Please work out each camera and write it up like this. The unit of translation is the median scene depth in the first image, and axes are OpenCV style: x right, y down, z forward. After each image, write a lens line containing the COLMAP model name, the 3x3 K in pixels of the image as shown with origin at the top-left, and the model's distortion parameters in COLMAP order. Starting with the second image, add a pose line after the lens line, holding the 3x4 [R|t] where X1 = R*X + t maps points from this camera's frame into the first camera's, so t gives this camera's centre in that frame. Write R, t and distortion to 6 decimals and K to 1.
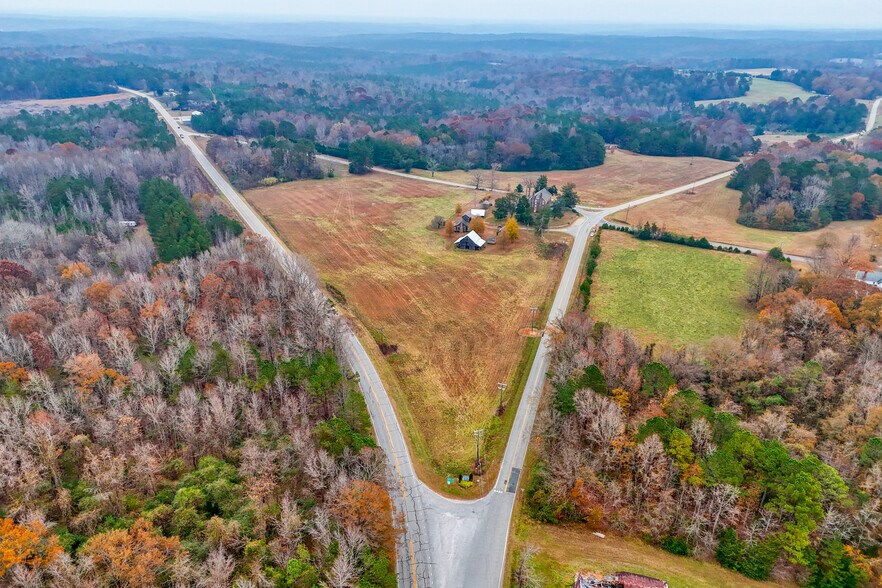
lens RADIAL K [[633.8, 0, 439.6], [0, 633.8, 315.8], [0, 0, 1]] dist [0.001181, -0.001811]
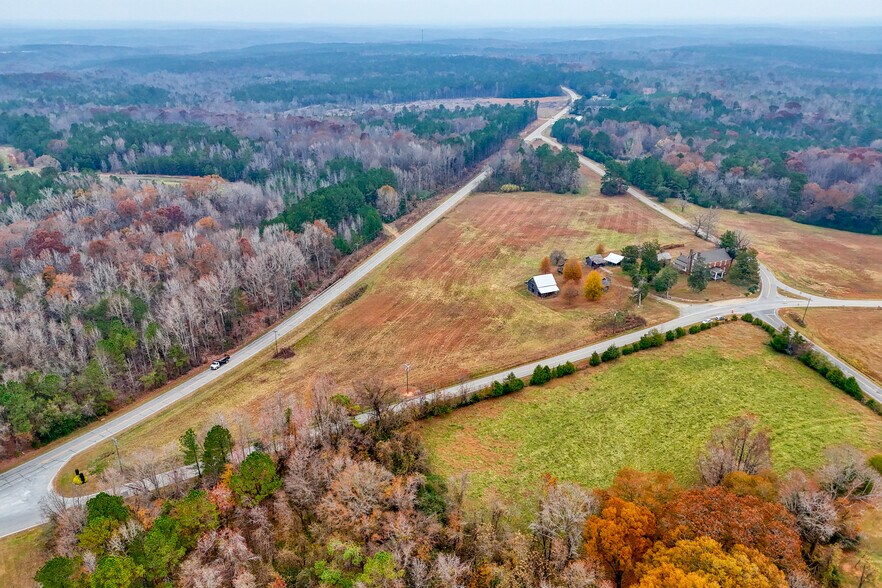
lens RADIAL K [[633.8, 0, 439.6], [0, 633.8, 315.8], [0, 0, 1]] dist [0.001181, -0.001811]
pose [[0.690022, 0.279548, -0.667624, 0.371662], [-0.284806, 0.952859, 0.104621, -0.091419], [0.665398, 0.117953, 0.737111, 0.209982]]
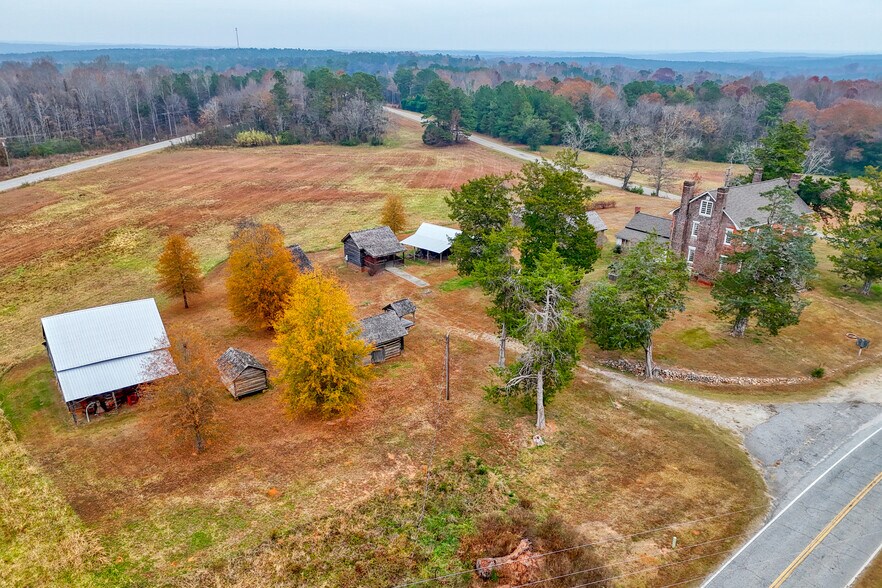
lens RADIAL K [[633.8, 0, 439.6], [0, 633.8, 315.8], [0, 0, 1]] dist [0.001181, -0.001811]
pose [[0.833277, 0.202594, -0.514398, 0.154882], [-0.229654, 0.973207, 0.011277, -0.108963], [0.502901, 0.108737, 0.857477, 0.633074]]
